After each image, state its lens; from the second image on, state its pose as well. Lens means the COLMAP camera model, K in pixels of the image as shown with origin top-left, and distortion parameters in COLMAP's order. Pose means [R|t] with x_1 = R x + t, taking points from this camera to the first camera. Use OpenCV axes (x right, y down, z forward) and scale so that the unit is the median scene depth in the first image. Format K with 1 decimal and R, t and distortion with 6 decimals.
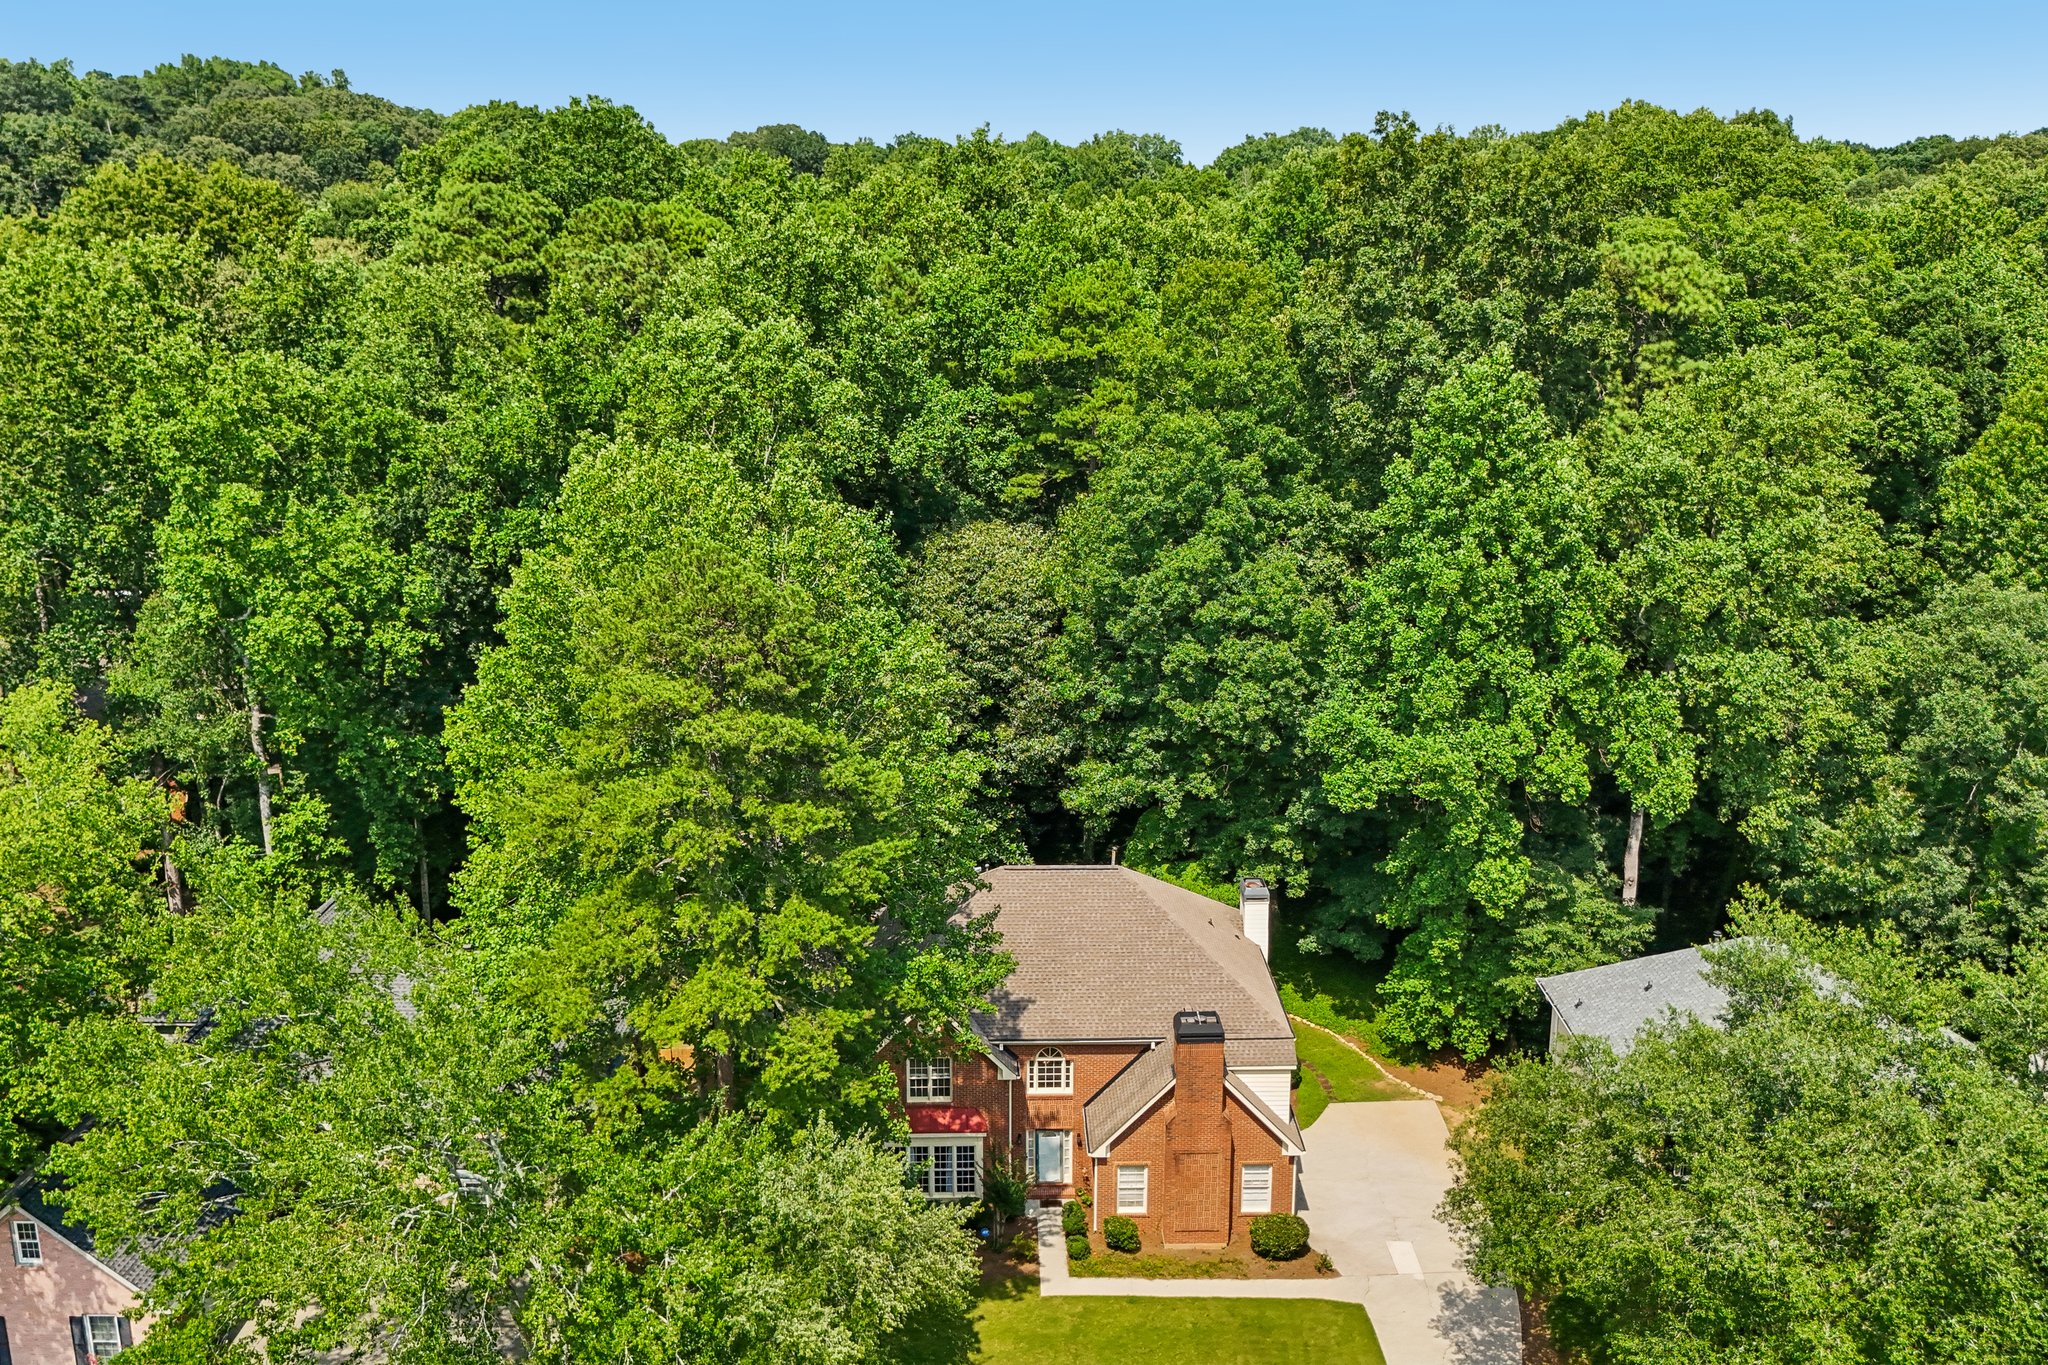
lens RADIAL K [[1785.1, 0, 1030.7], [0, 1785.1, 683.9], [0, 0, 1]] dist [0.092321, -0.130019]
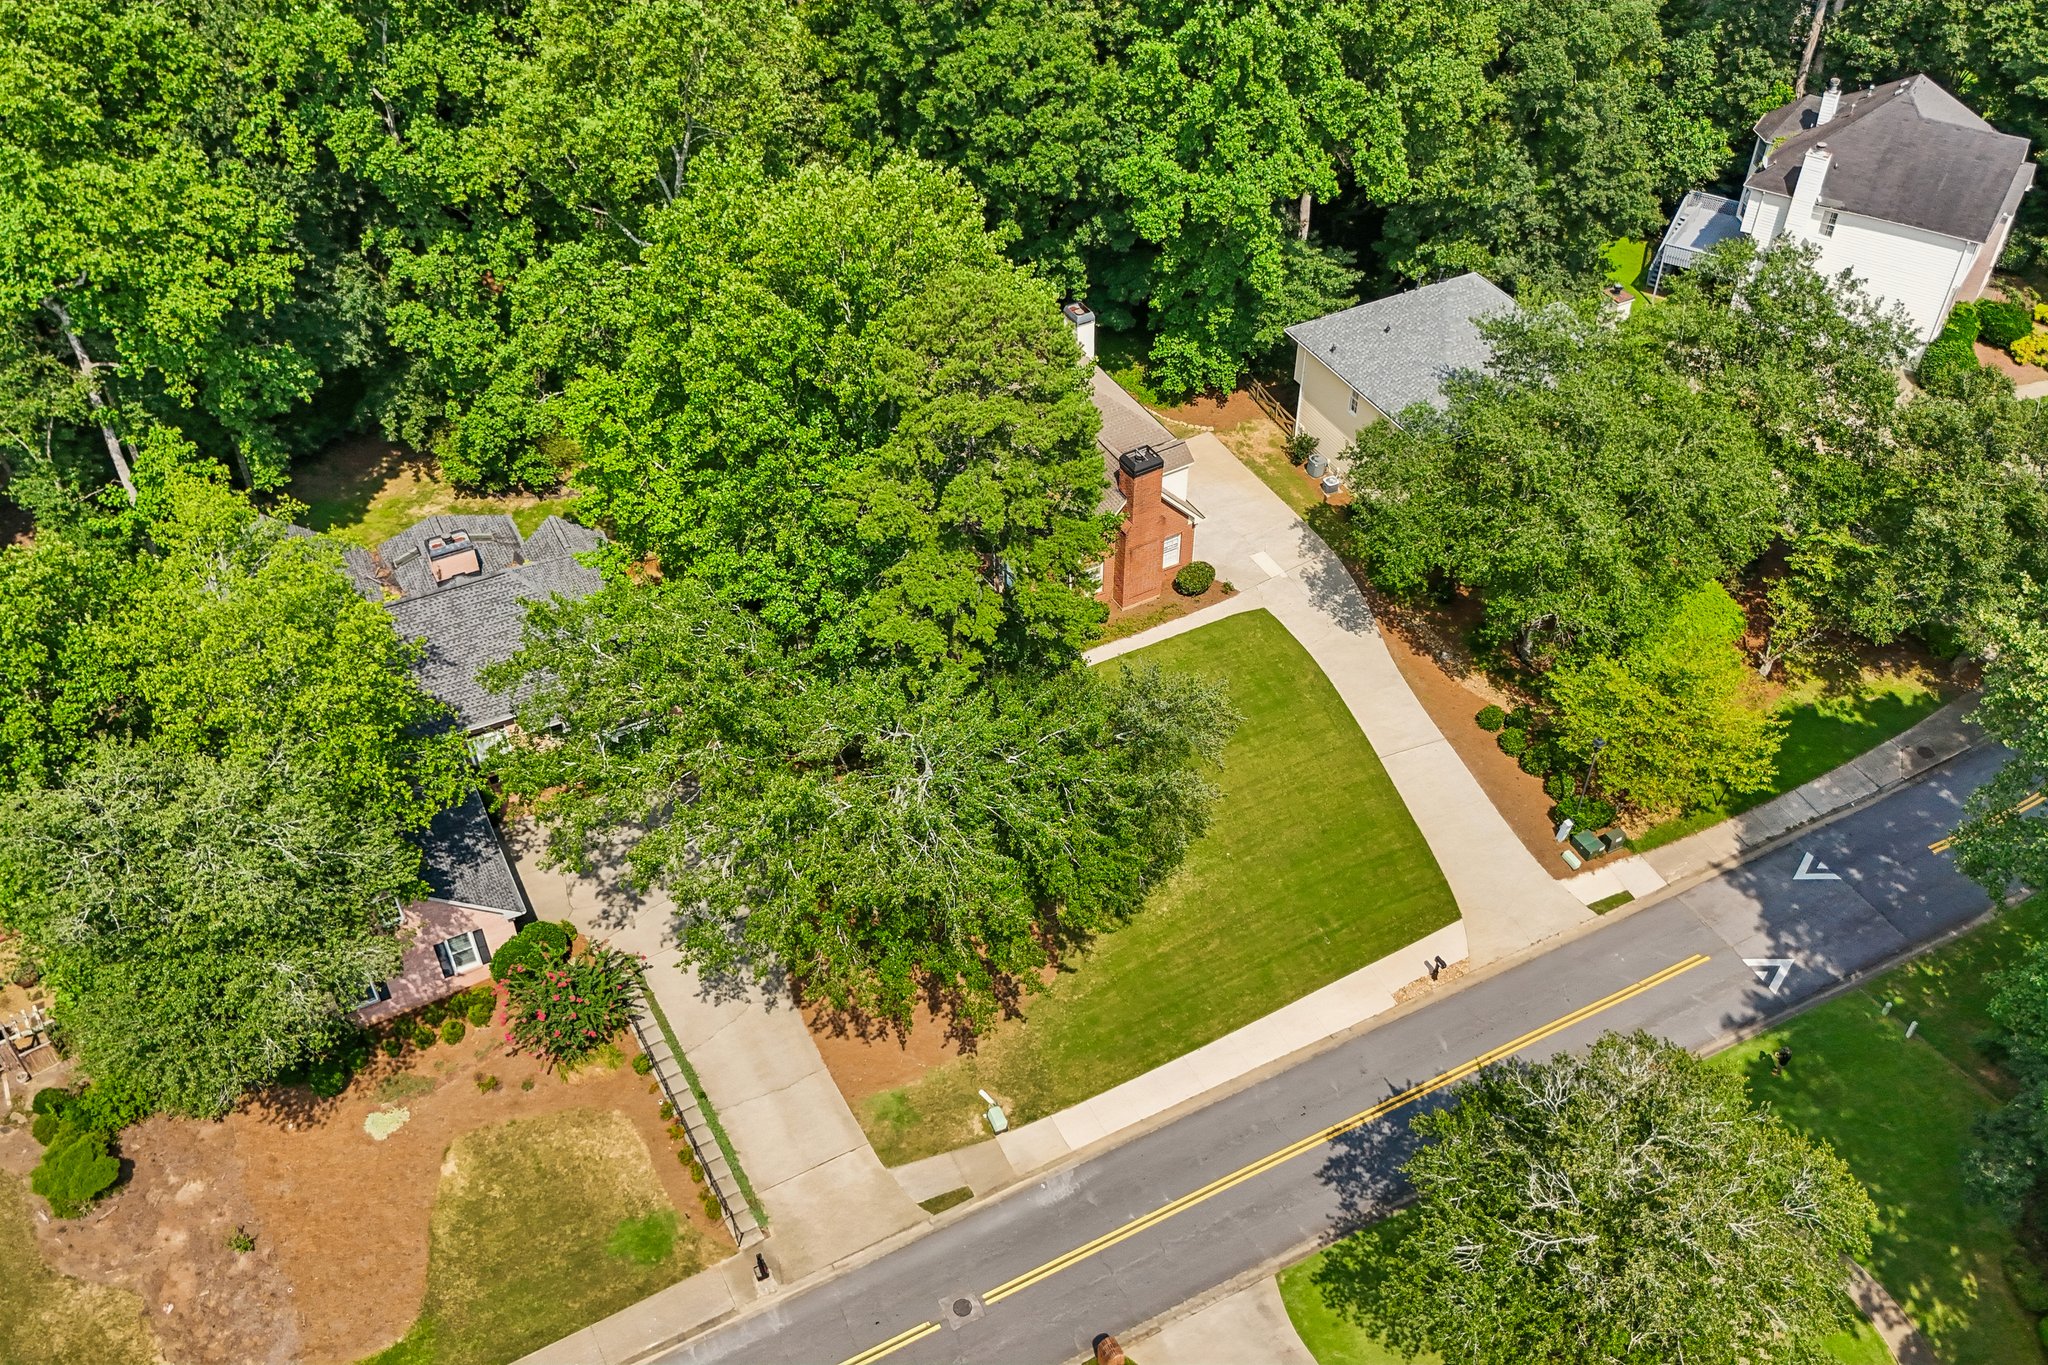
lens RADIAL K [[1785.1, 0, 1030.7], [0, 1785.1, 683.9], [0, 0, 1]] dist [0.092321, -0.130019]
pose [[0.884234, -0.320012, 0.340180, -0.422475], [0.125675, 0.864533, 0.486610, -0.280232], [-0.449818, -0.387525, 0.804667, -0.083062]]
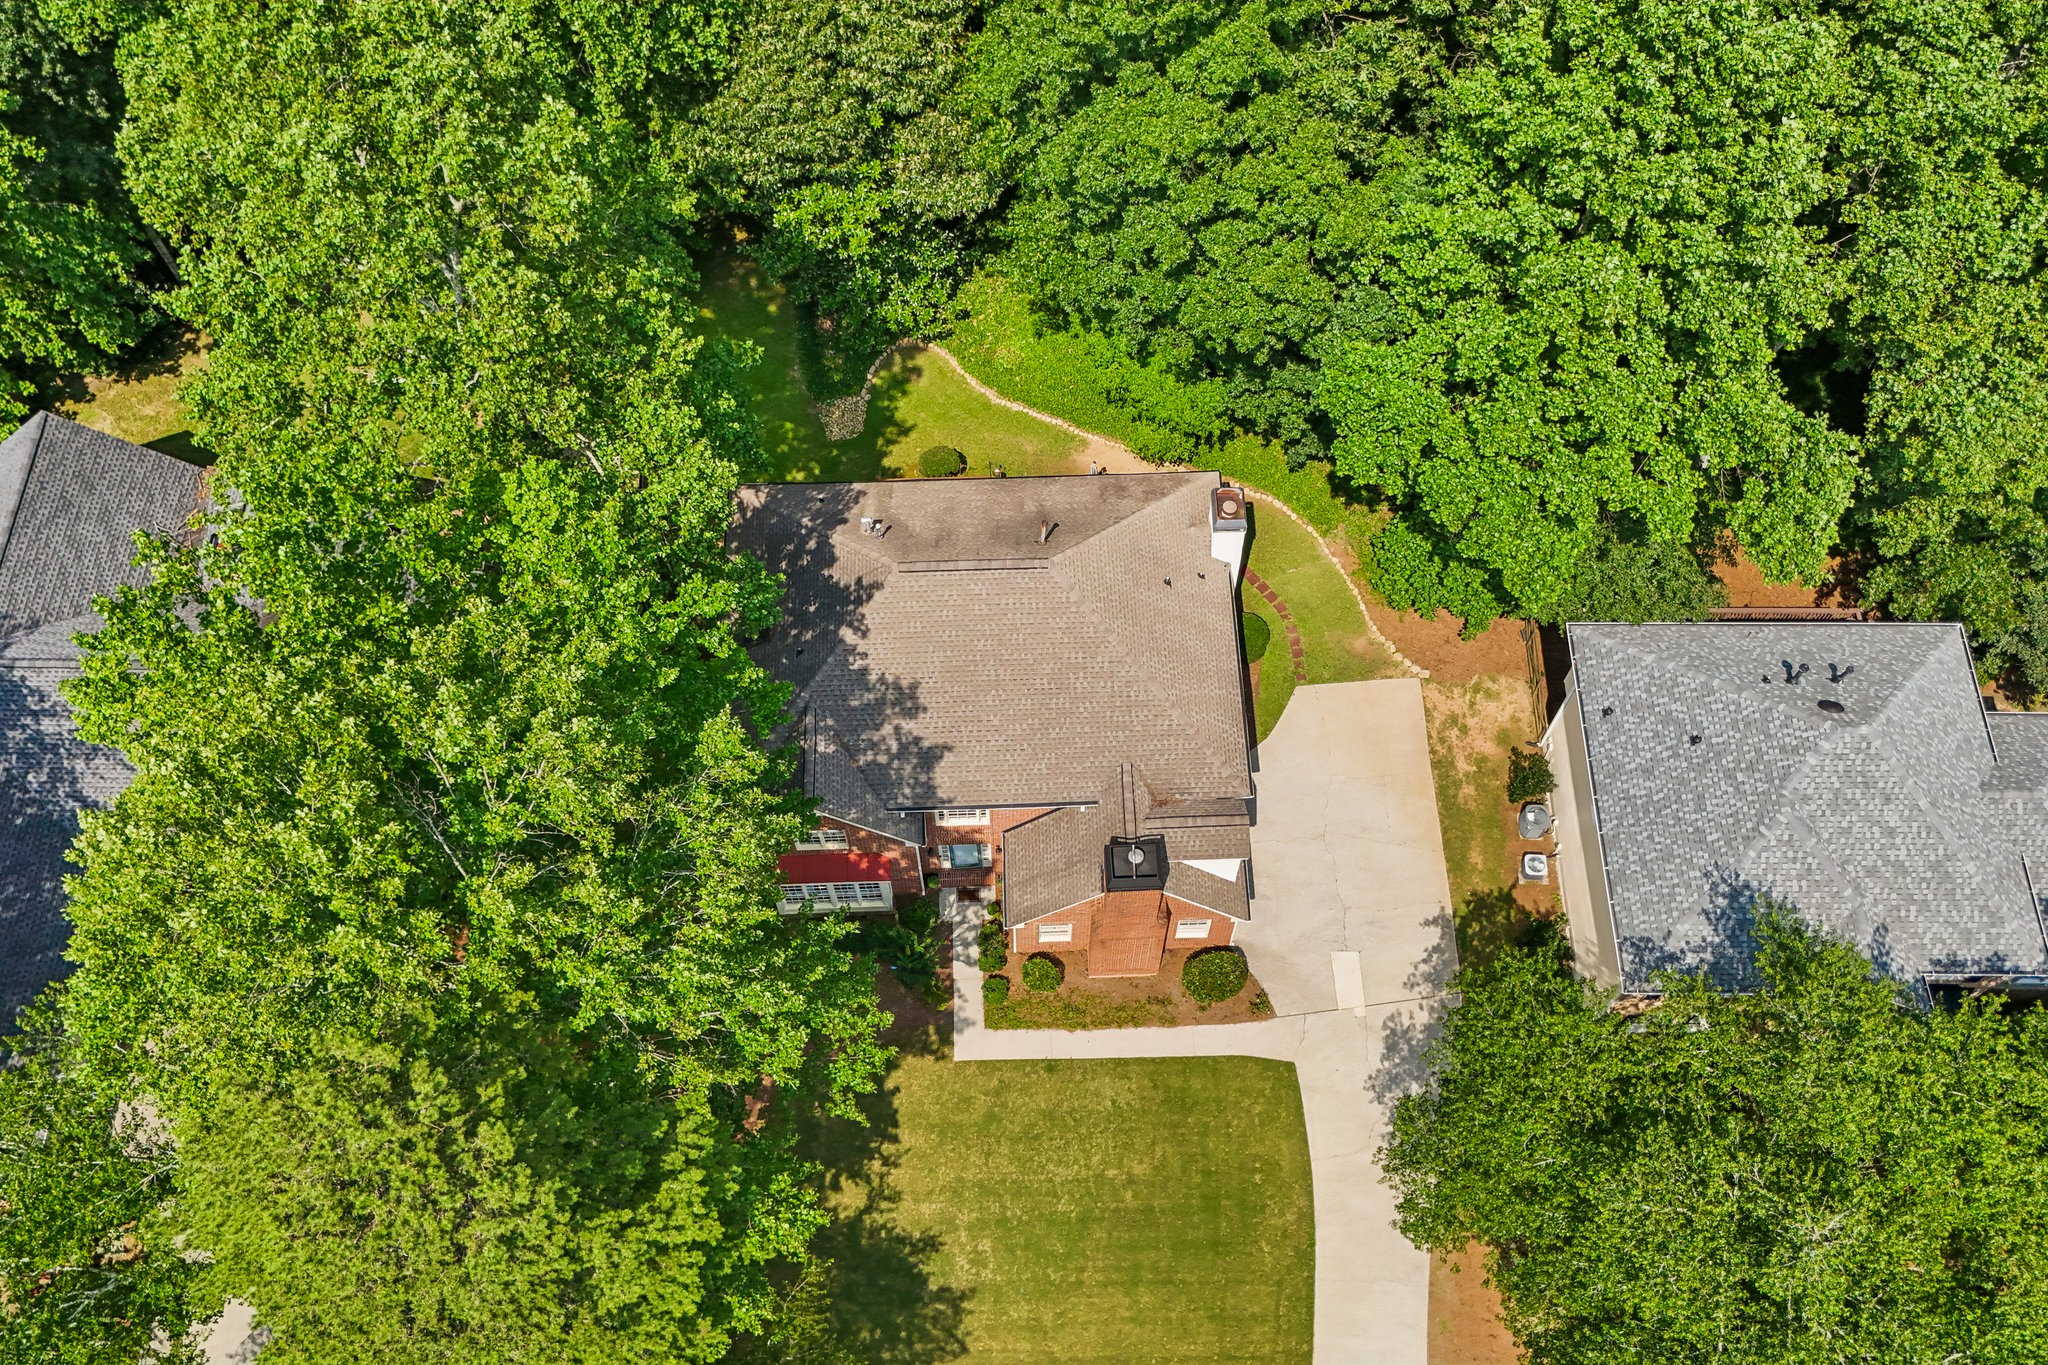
lens RADIAL K [[1785.1, 0, 1030.7], [0, 1785.1, 683.9], [0, 0, 1]] dist [0.092321, -0.130019]
pose [[0.999979, -0.004695, -0.004369, 0.043738], [0.006391, 0.673275, 0.739365, -0.419014], [-0.000530, -0.739378, 0.673291, 0.440885]]
